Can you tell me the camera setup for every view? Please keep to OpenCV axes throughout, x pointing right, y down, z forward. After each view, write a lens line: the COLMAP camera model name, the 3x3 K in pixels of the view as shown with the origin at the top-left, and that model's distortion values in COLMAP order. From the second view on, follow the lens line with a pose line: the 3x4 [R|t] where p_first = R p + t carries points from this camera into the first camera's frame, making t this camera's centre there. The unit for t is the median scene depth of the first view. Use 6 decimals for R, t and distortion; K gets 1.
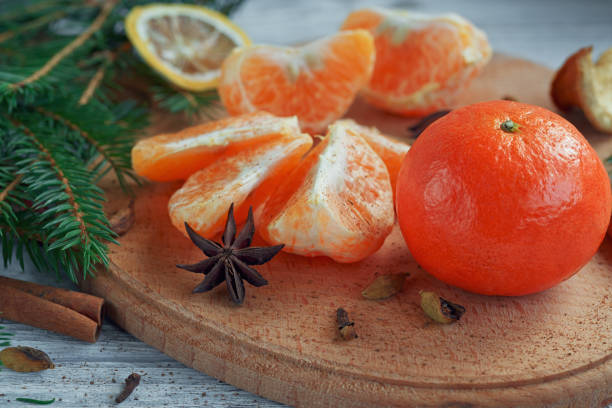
lens RADIAL K [[2308.8, 0, 306.0], [0, 2308.8, 204.0], [0, 0, 1]] dist [-0.012639, 1.388241]
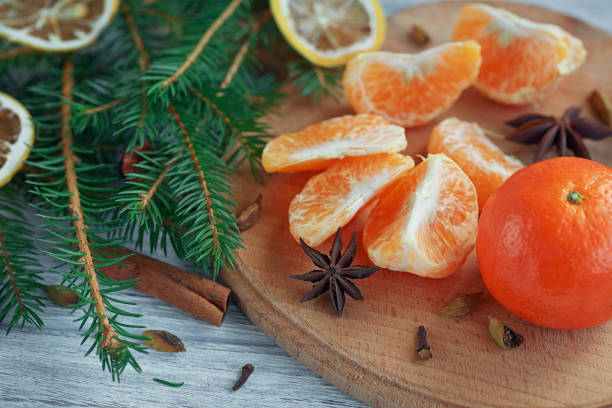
lens RADIAL K [[2308.8, 0, 306.0], [0, 2308.8, 204.0], [0, 0, 1]] dist [-0.012639, 1.388241]
pose [[0.993262, 0.084843, -0.078945, 0.043864], [-0.058652, 0.955536, 0.288981, -0.354349], [0.099953, -0.282404, 0.954074, -0.139574]]
